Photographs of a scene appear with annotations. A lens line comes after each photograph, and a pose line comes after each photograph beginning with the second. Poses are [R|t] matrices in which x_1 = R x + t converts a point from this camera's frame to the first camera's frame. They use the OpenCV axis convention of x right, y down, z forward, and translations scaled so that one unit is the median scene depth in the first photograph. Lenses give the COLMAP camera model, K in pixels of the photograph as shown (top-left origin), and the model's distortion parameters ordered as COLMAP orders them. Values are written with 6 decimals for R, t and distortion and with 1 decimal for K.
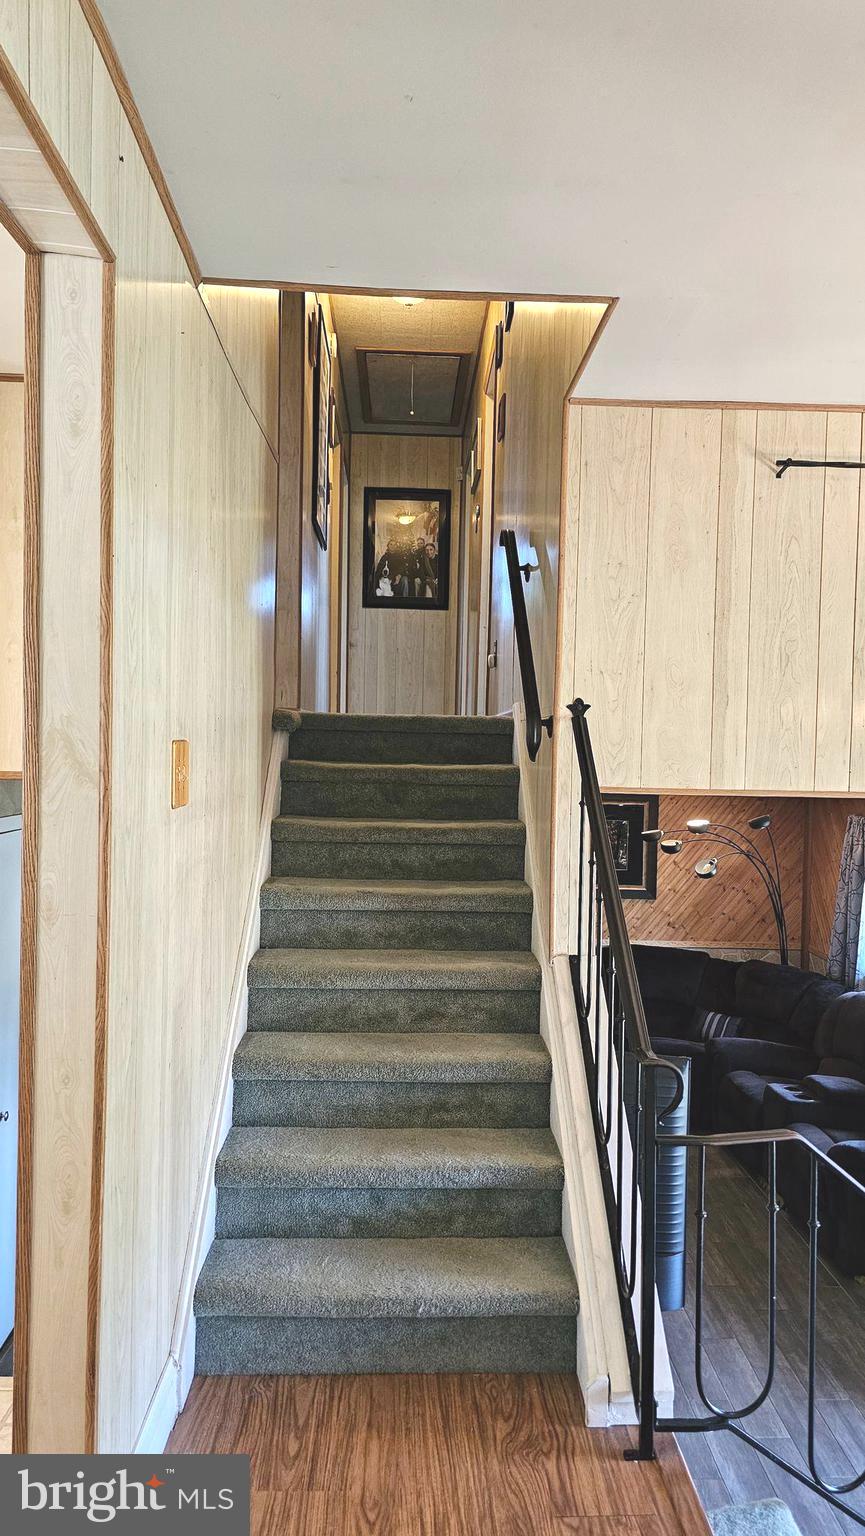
lens RADIAL K [[1030.1, 0, 450.2], [0, 1030.1, 806.5], [0, 0, 1]] dist [0.076244, -0.073167]
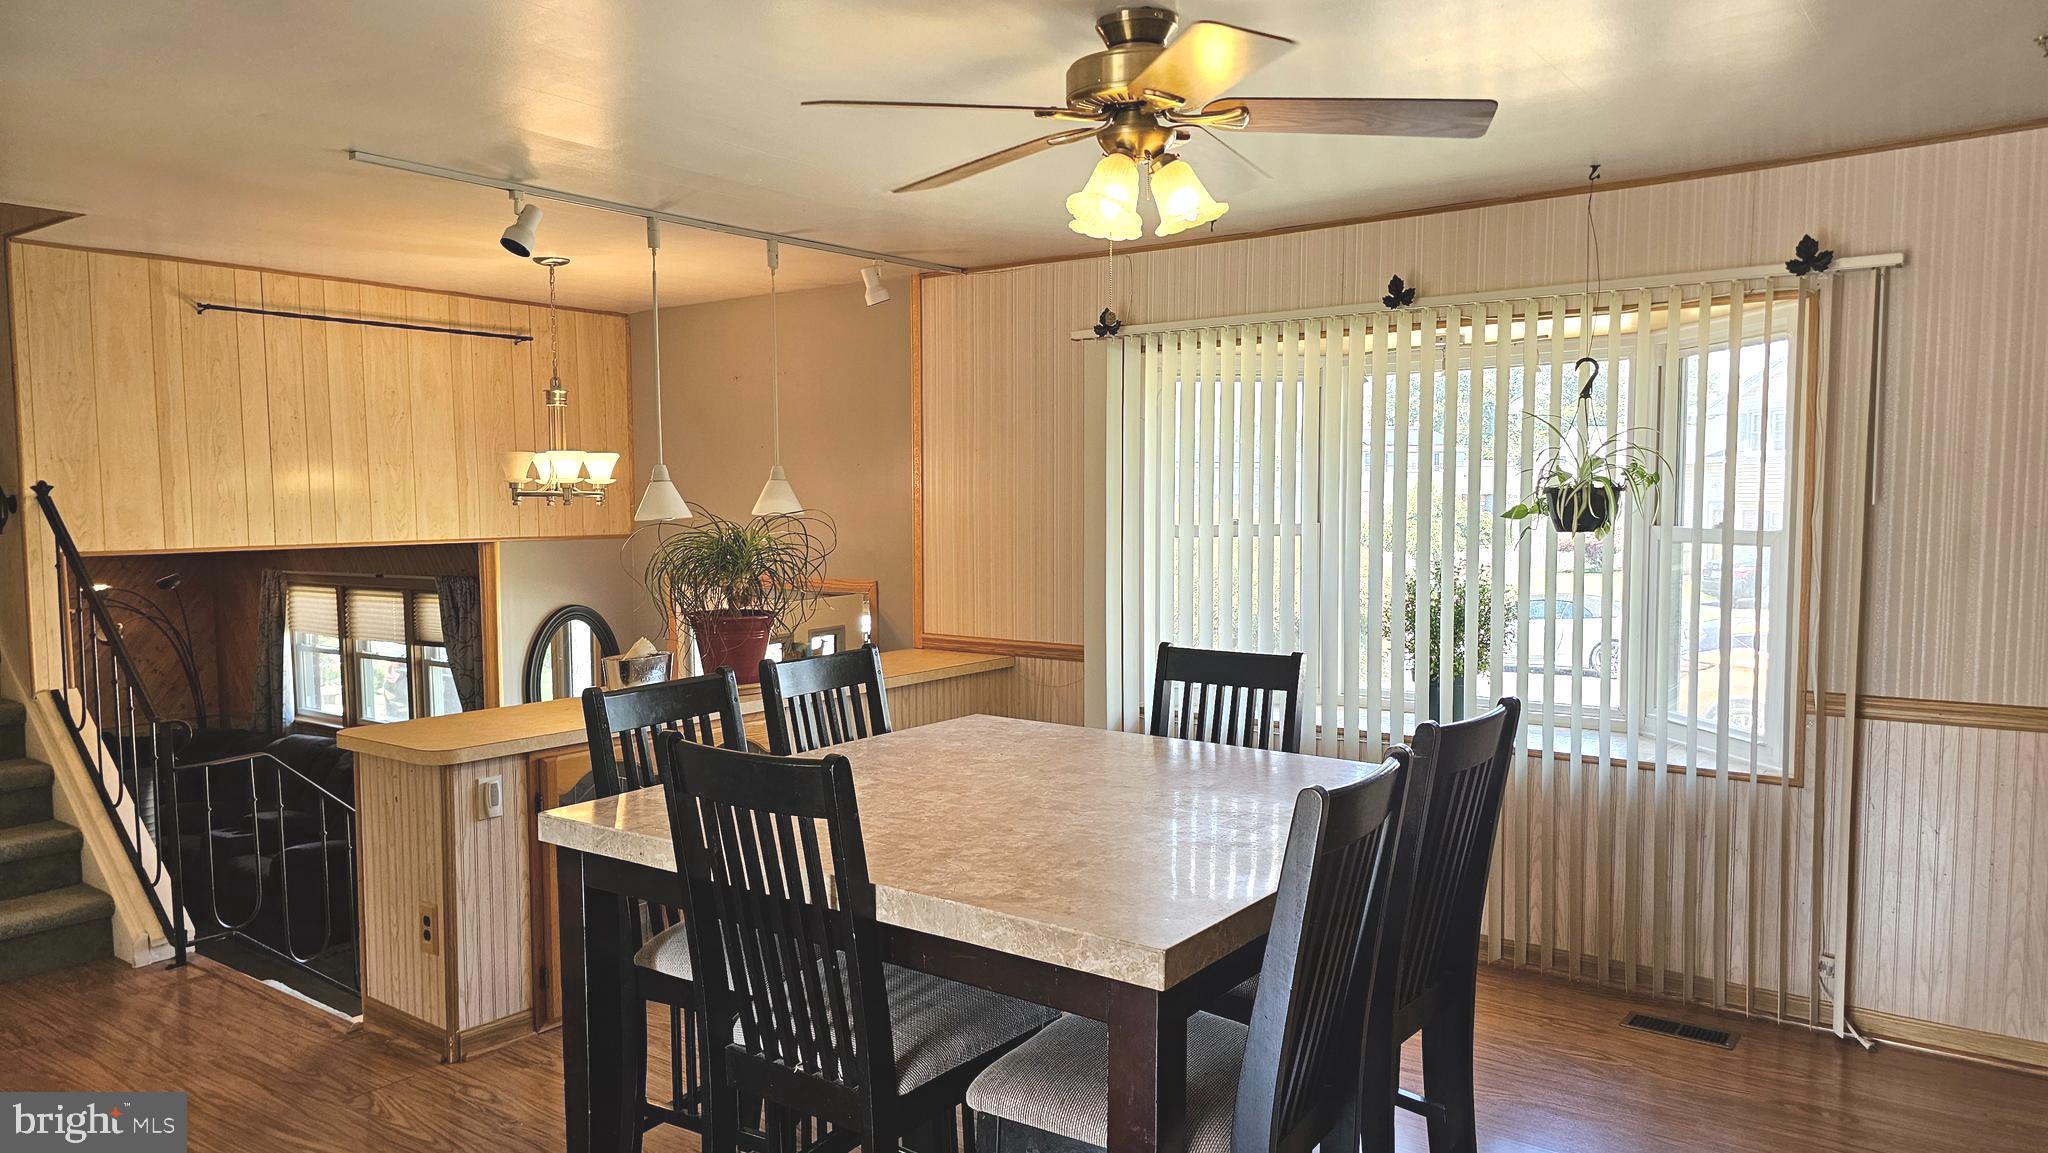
lens RADIAL K [[1373.4, 0, 999.6], [0, 1373.4, 584.2], [0, 0, 1]] dist [0.076244, -0.073167]
pose [[0.646448, -0.071913, 0.759561, -0.413566], [0.058517, 0.997289, 0.044618, 0.010452], [-0.760710, 0.015603, 0.648904, -0.949223]]
